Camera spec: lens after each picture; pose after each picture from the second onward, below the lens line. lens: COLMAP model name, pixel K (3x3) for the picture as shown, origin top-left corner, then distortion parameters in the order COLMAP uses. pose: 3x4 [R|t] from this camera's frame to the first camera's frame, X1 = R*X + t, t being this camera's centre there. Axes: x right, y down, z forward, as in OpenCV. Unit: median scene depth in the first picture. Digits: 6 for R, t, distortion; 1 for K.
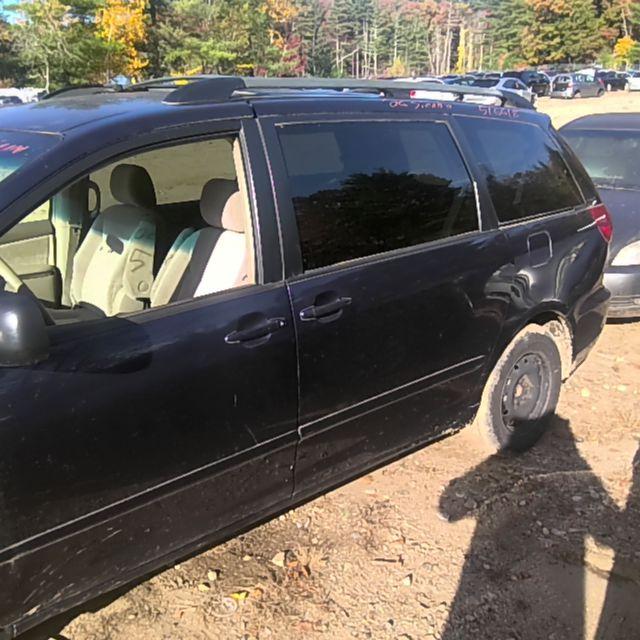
lens RADIAL K [[673.8, 0, 313.9], [0, 673.8, 318.4], [0, 0, 1]] dist [0.131210, -0.211194]
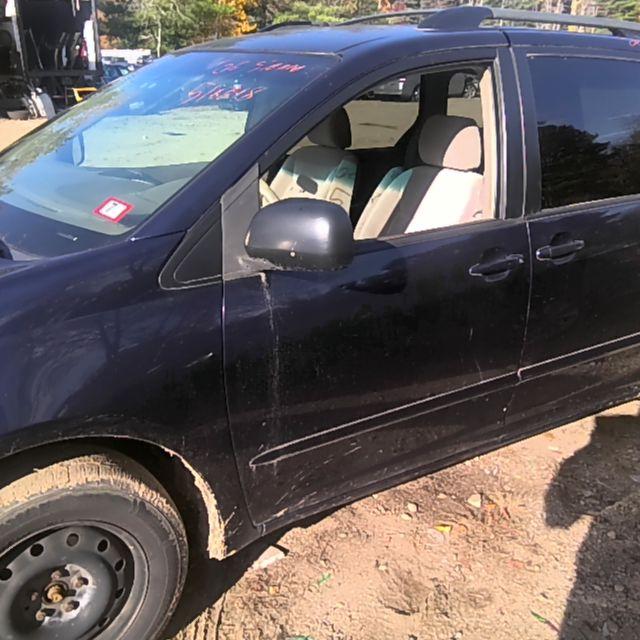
lens RADIAL K [[673.8, 0, 313.9], [0, 673.8, 318.4], [0, 0, 1]] dist [0.131210, -0.211194]
pose [[0.991555, 0.071494, -0.108200, -0.201399], [-0.067341, 0.996864, 0.041561, 0.061246], [0.110832, -0.033923, 0.993260, -0.015620]]
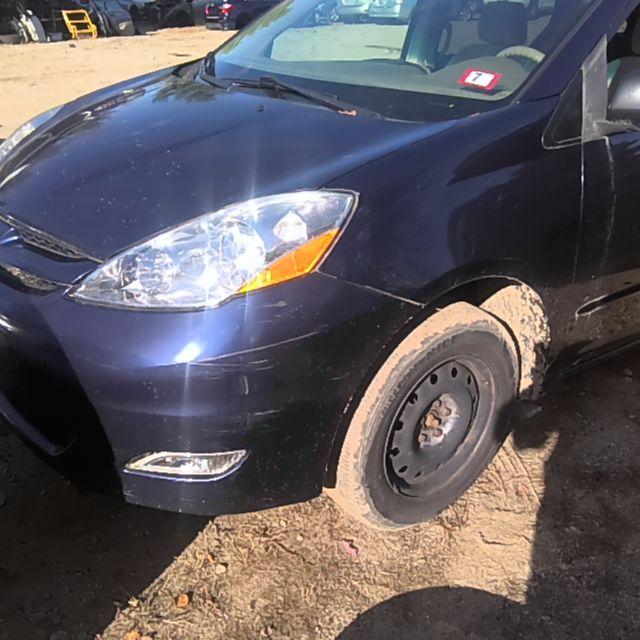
lens RADIAL K [[673.8, 0, 313.9], [0, 673.8, 318.4], [0, 0, 1]] dist [0.131210, -0.211194]
pose [[0.996576, 0.061004, -0.055815, -0.603526], [-0.053314, 0.990056, 0.130183, 0.166205], [0.063201, -0.126761, 0.989918, -0.143937]]
